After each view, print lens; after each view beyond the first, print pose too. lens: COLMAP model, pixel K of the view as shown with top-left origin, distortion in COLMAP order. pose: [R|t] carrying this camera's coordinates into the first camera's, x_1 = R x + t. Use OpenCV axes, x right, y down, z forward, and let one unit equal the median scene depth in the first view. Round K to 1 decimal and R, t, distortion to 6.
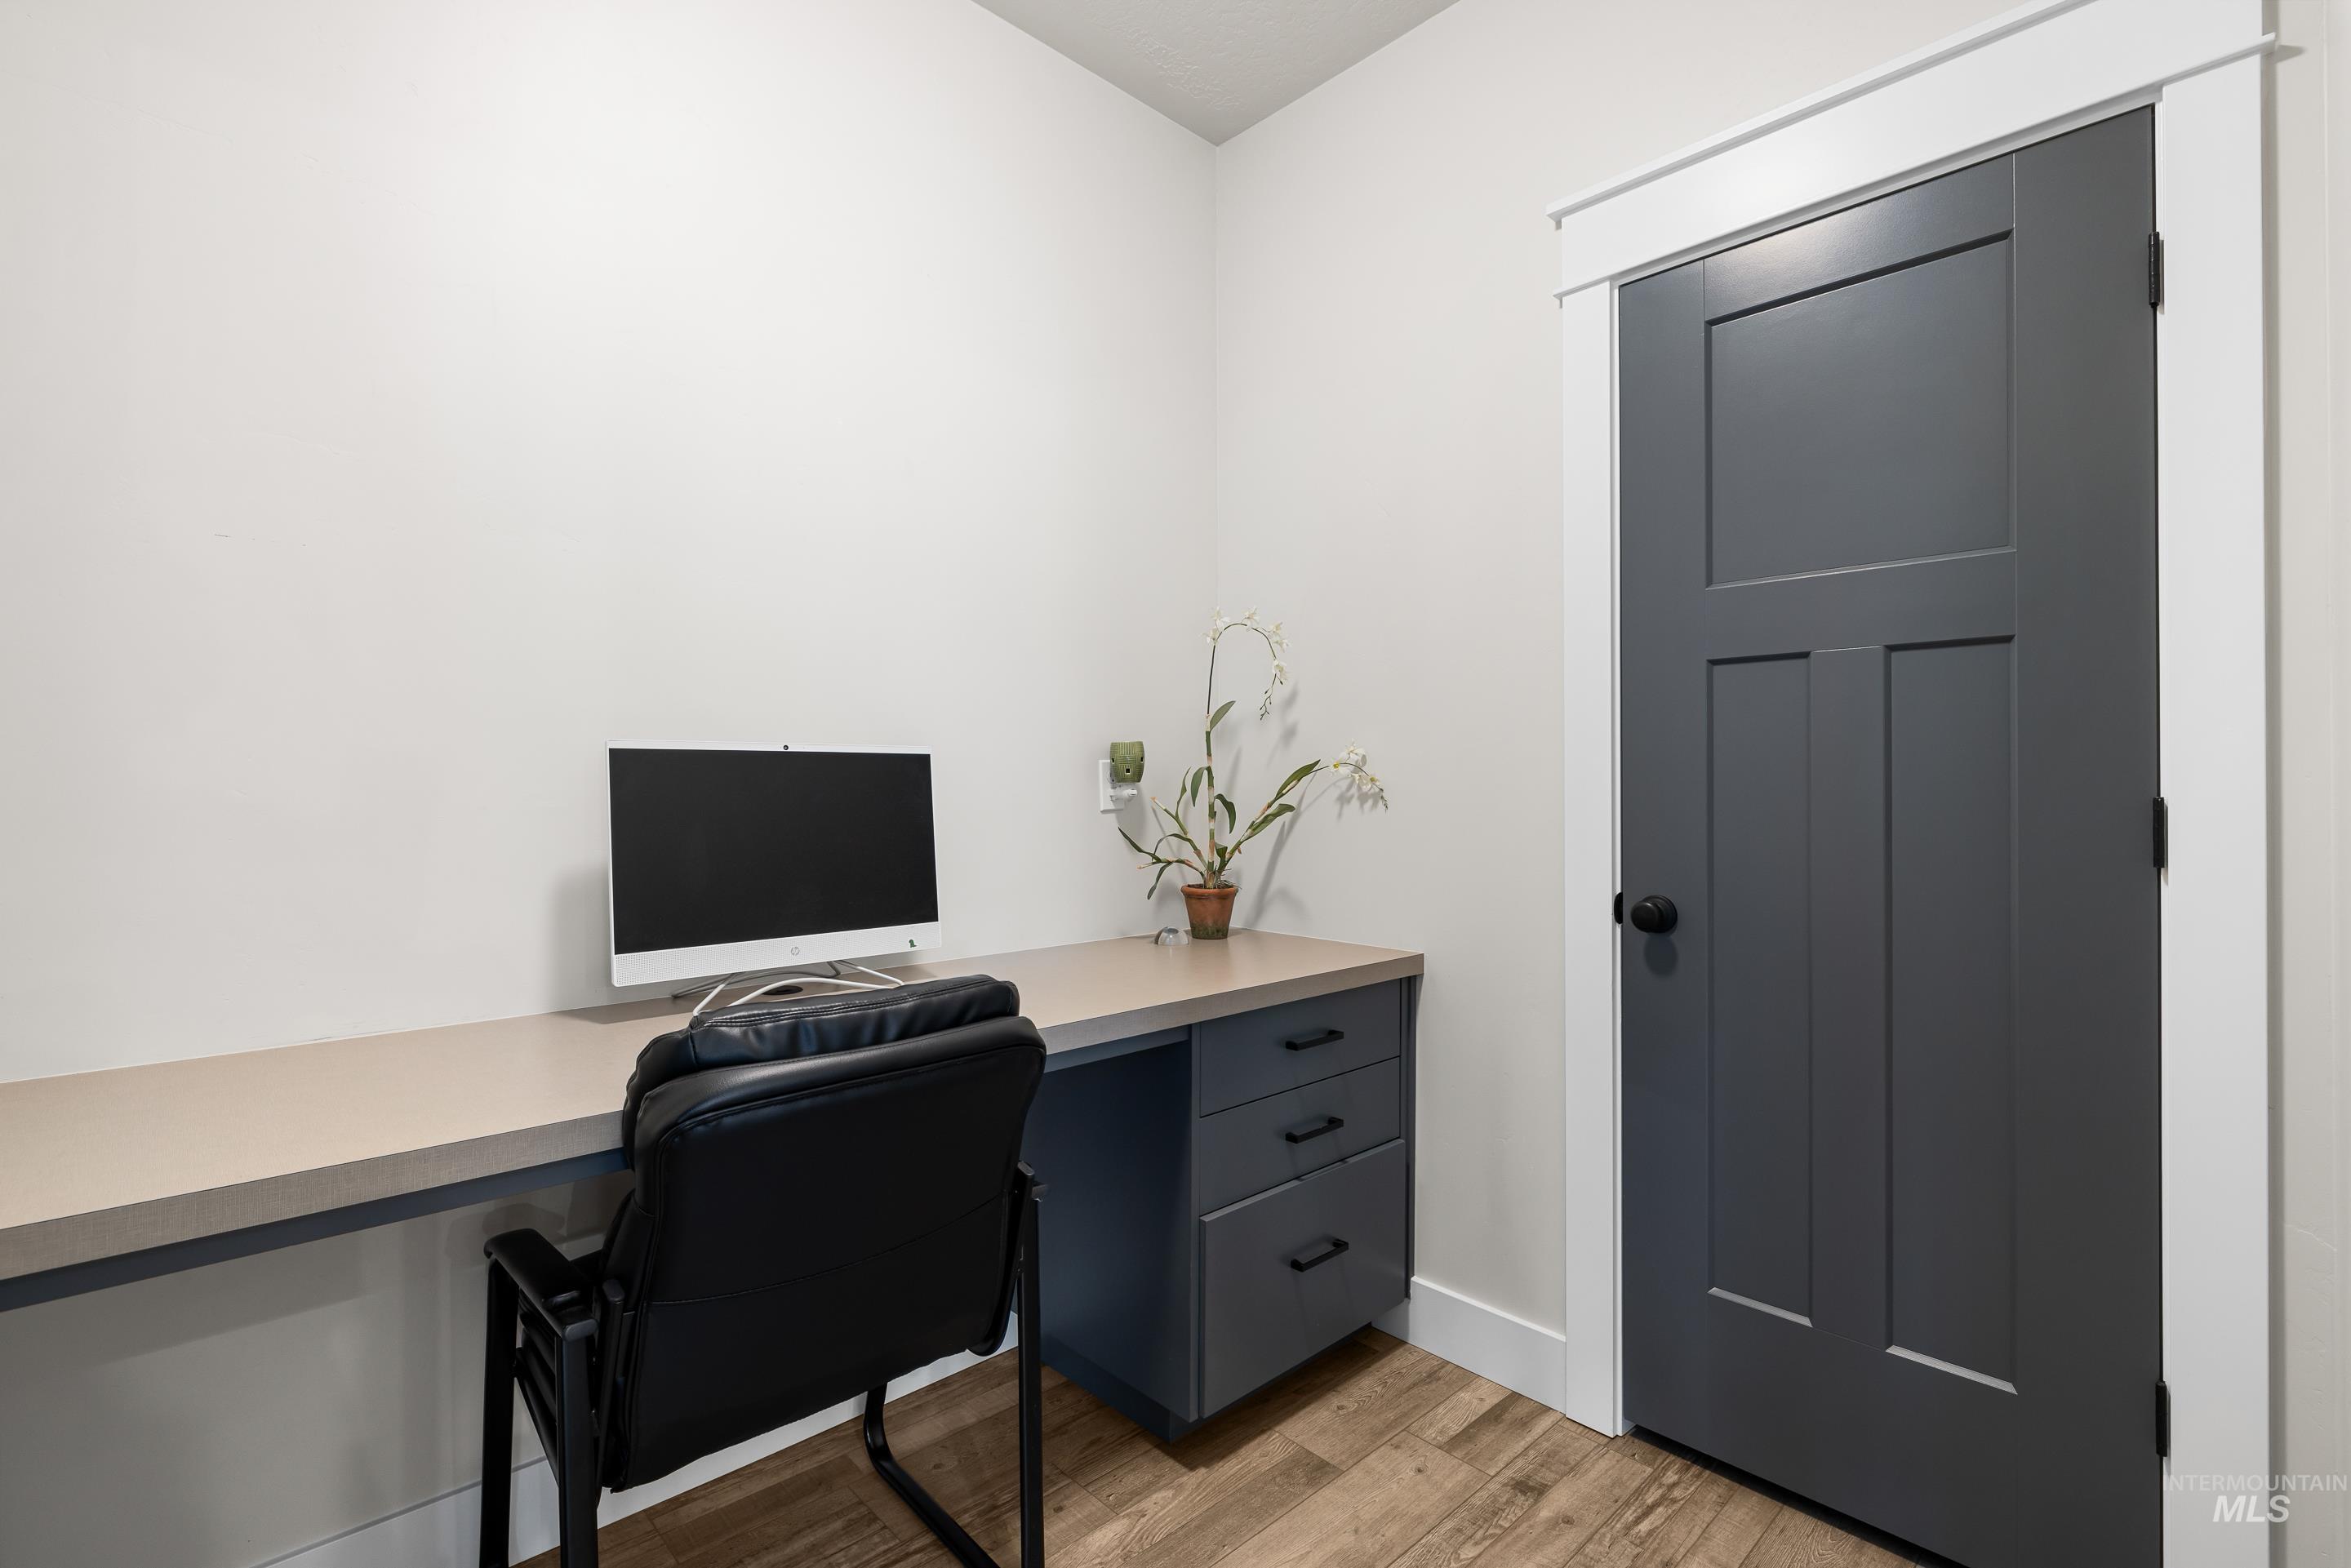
lens RADIAL K [[1062.8, 0, 1181.0], [0, 1062.8, 784.0], [0, 0, 1]] dist [0.001466, 0.000276]
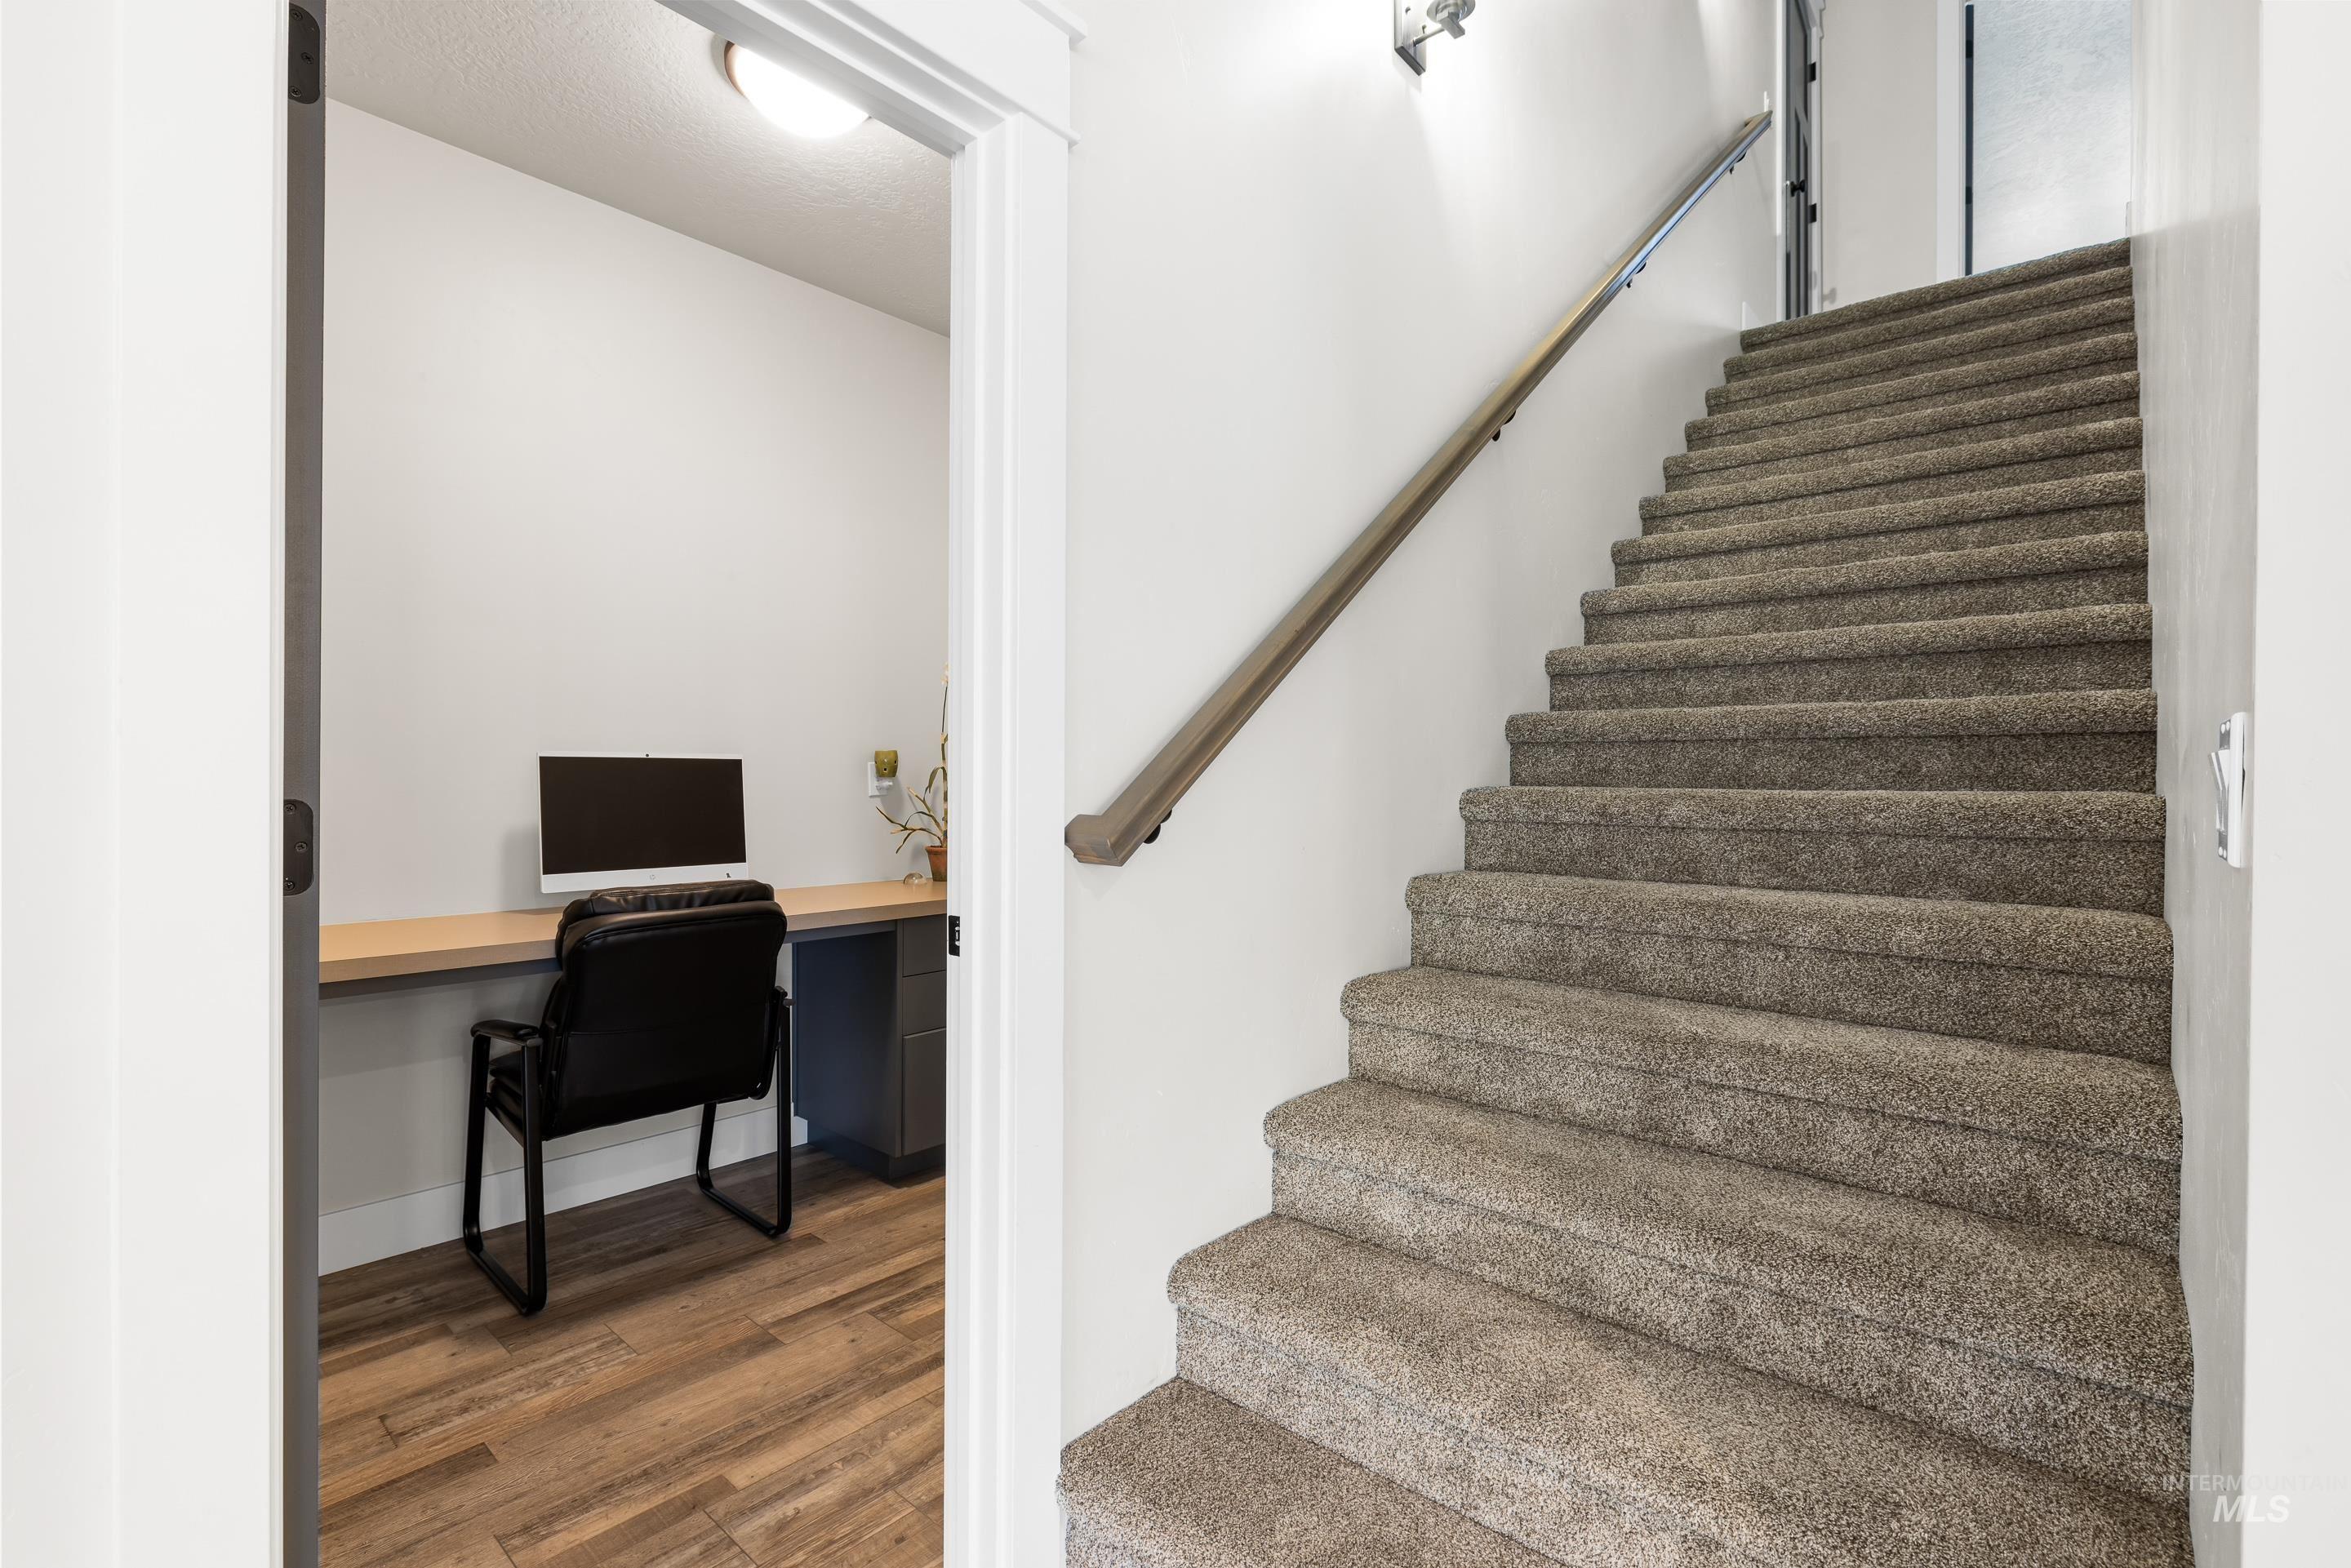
lens RADIAL K [[1062.8, 0, 1169.6], [0, 1062.8, 776.7], [0, 0, 1]] dist [0.001466, 0.000276]
pose [[0.996681, -0.001876, 0.081386, 0.323872], [0.002421, 0.999975, -0.006603, 0.012158], [-0.081371, 0.006778, 0.996661, -0.759968]]
